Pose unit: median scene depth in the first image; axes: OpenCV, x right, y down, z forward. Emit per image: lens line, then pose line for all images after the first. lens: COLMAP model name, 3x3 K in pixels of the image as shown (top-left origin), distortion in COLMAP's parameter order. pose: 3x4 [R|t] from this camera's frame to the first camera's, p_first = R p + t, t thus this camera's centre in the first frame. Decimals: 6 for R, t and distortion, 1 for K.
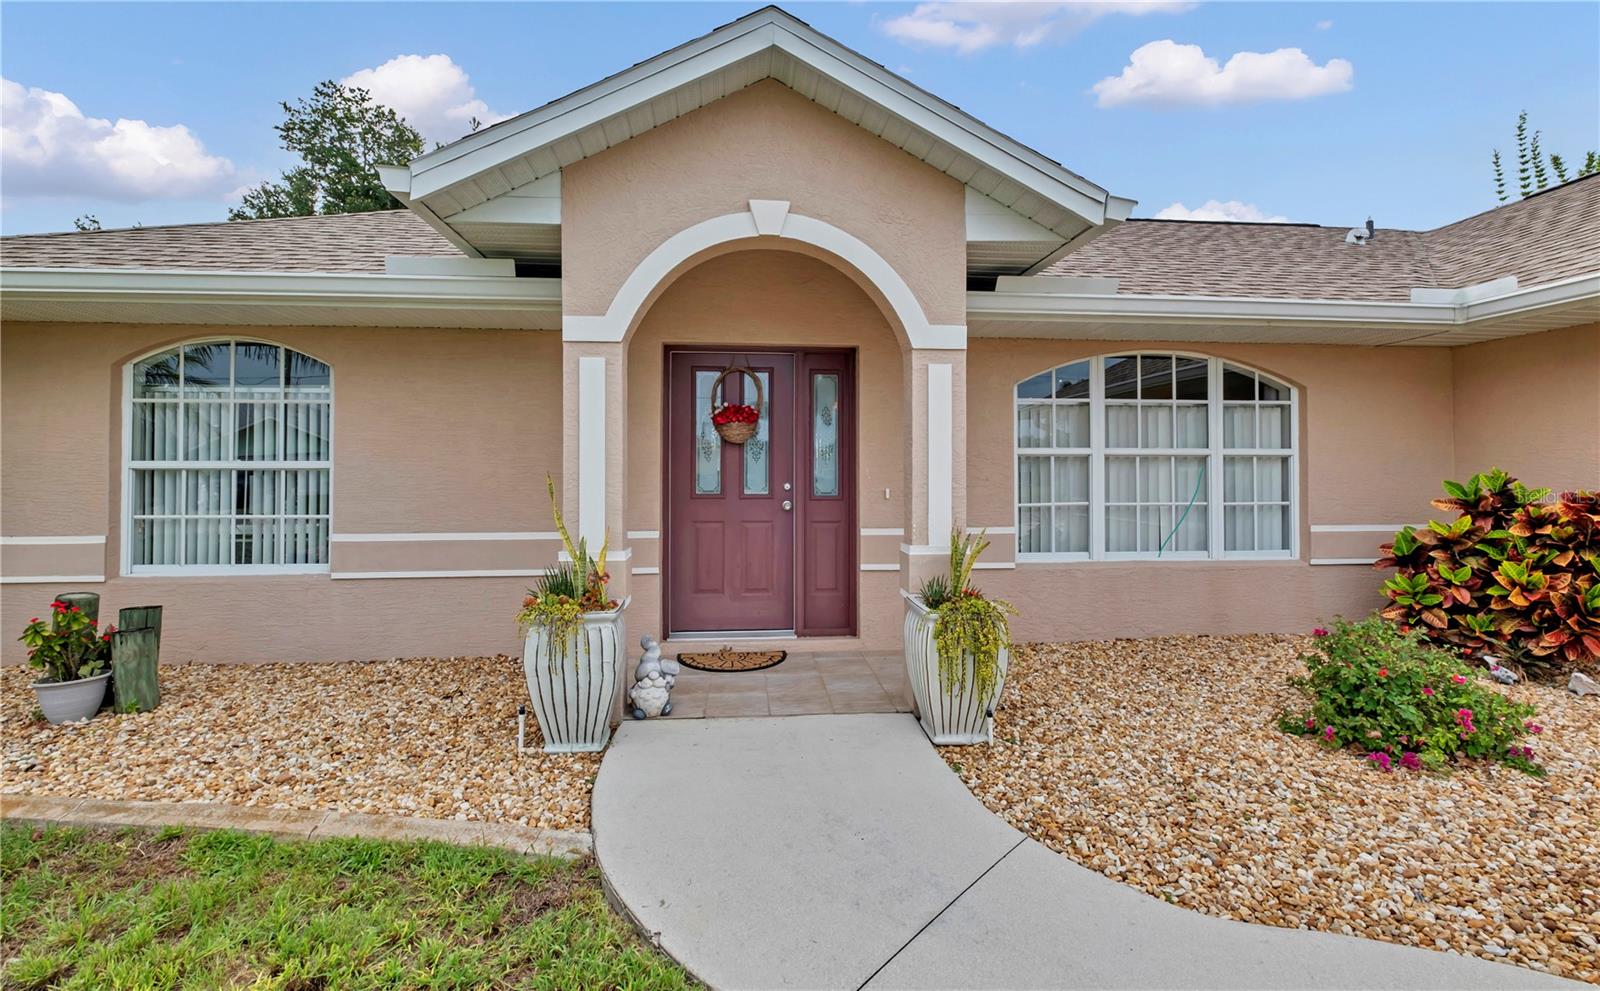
lens RADIAL K [[702.7, 0, 792.3], [0, 702.7, 461.1], [0, 0, 1]] dist [-0.002393, -0.000238]
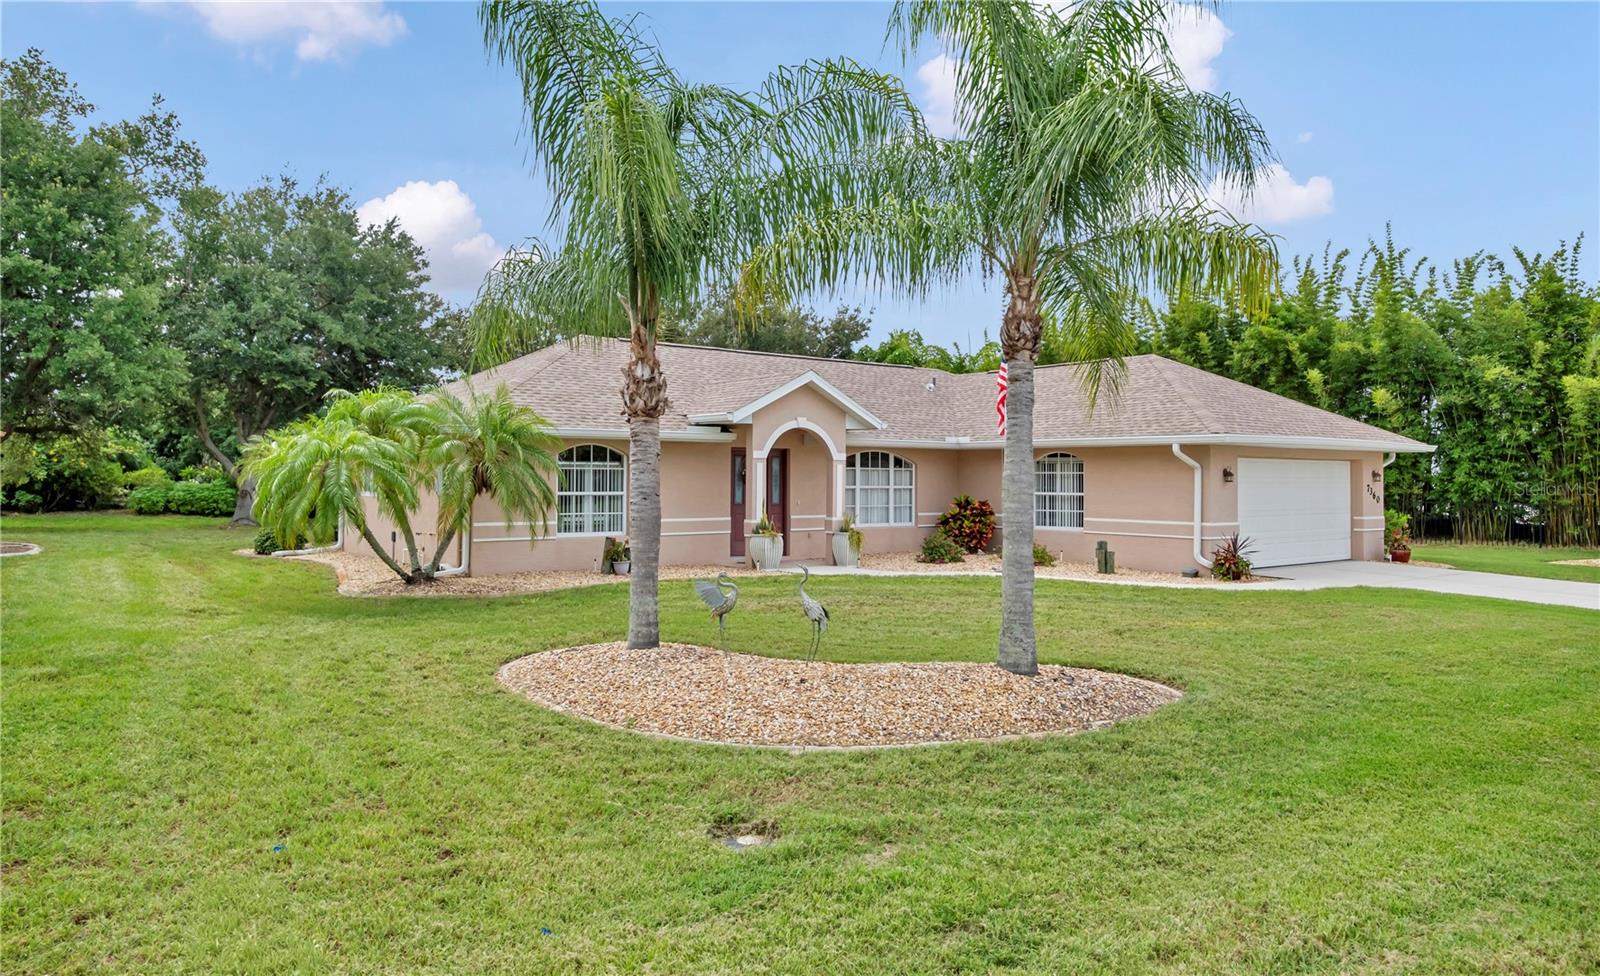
lens RADIAL K [[1036.0, 0, 796.2], [0, 1036.0, 481.0], [0, 0, 1]] dist [-0.011823, -0.001415]
pose [[0.843673, 0.001696, 0.536854, -2.476766], [-0.009493, 0.999886, 0.011758, -0.105414], [-0.536773, -0.015016, 0.843593, -2.914470]]
